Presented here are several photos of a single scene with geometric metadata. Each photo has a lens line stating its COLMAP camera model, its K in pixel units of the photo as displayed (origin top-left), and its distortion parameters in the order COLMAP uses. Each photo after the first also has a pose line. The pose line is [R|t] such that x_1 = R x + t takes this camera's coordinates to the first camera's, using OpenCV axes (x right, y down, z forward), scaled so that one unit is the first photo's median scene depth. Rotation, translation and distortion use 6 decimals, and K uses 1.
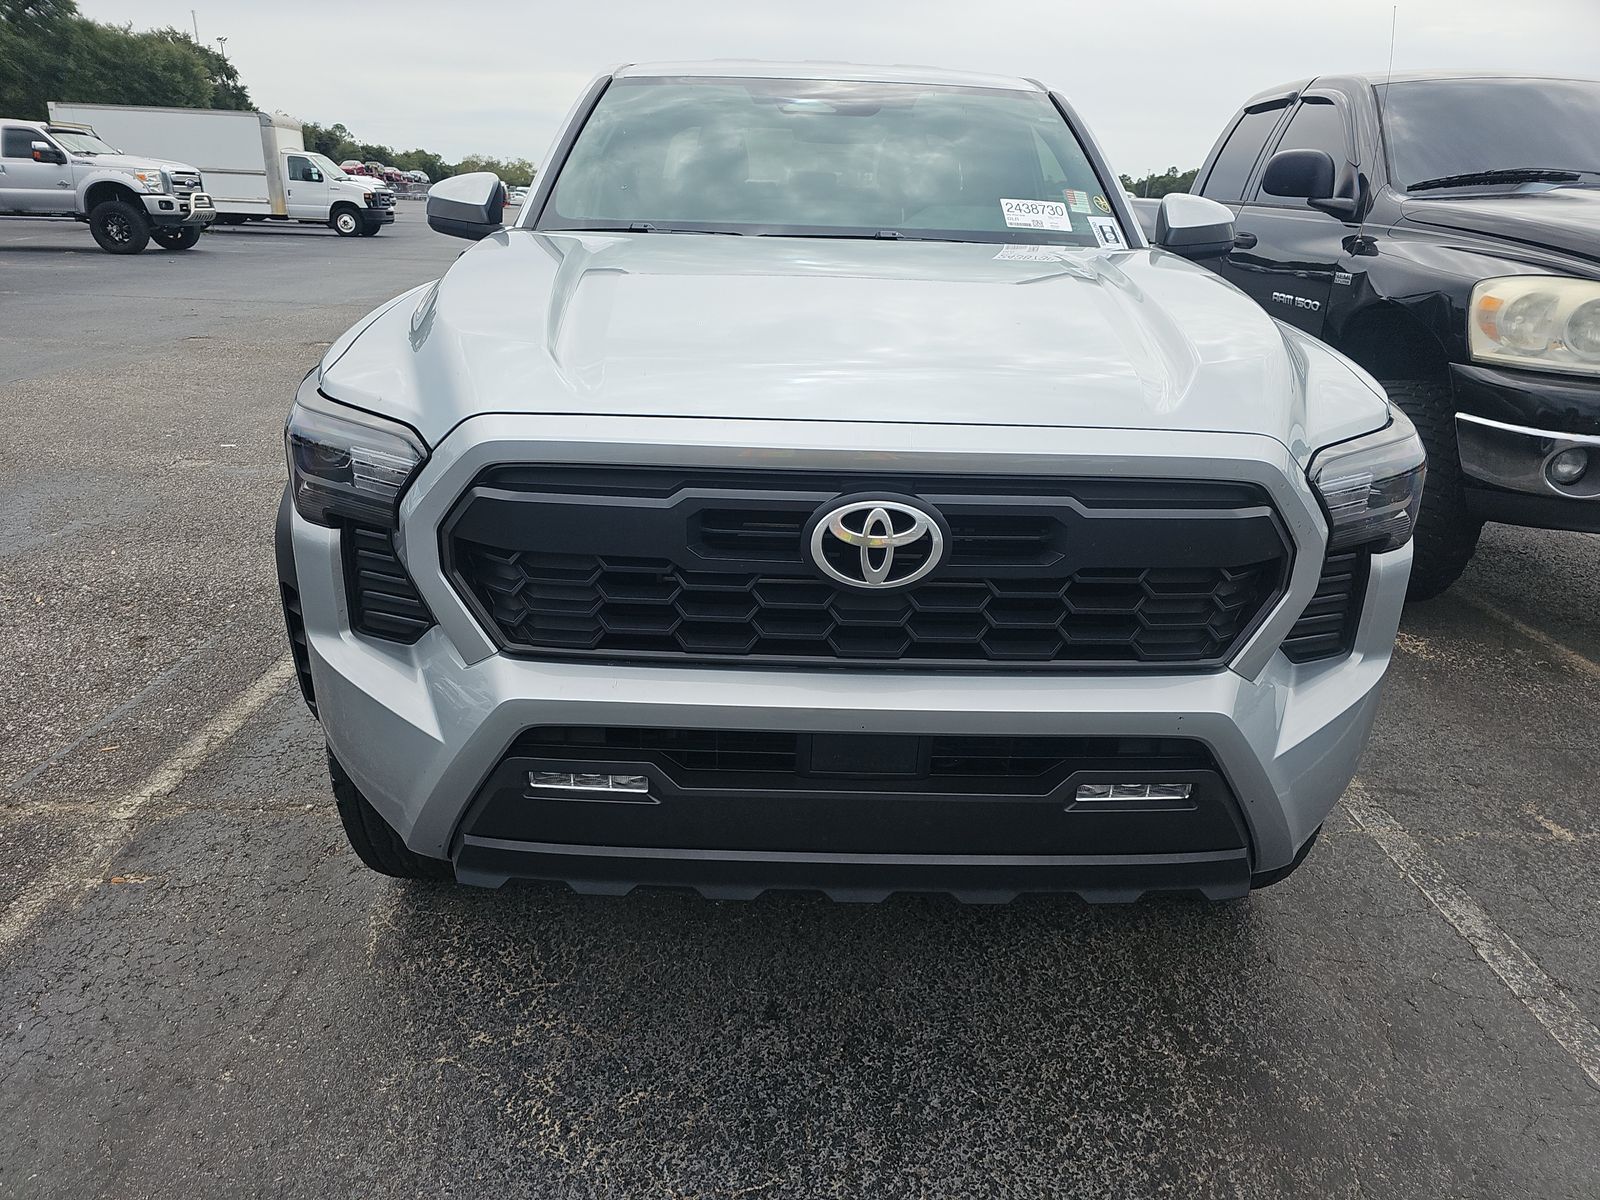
lens RADIAL K [[1062.6, 0, 793.8], [0, 1062.6, 602.7], [0, 0, 1]] dist [0.054124, -0.053052]
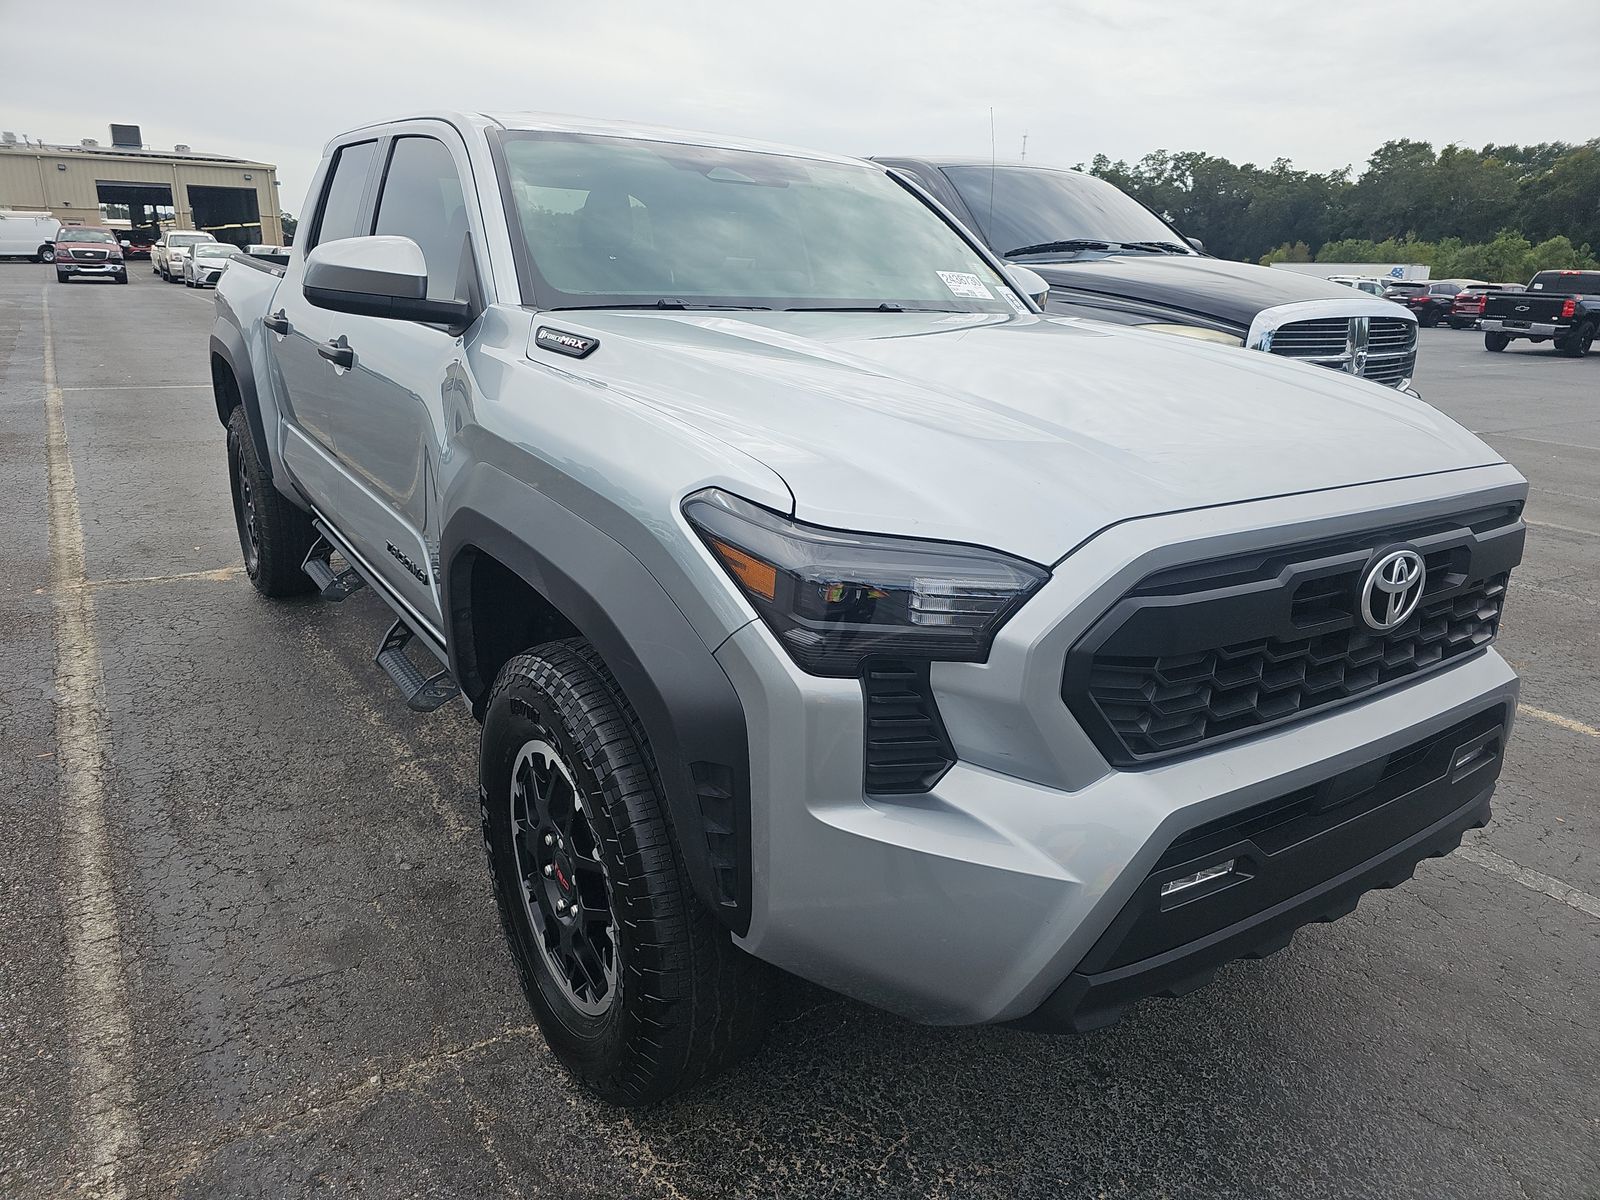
lens RADIAL K [[1062.6, 0, 793.8], [0, 1062.6, 602.7], [0, 0, 1]] dist [0.054124, -0.053052]
pose [[0.833494, -0.165633, 0.527119, -0.822476], [0.185369, 0.982545, 0.015627, -0.137955], [-0.520506, 0.084687, 0.849648, 0.285537]]
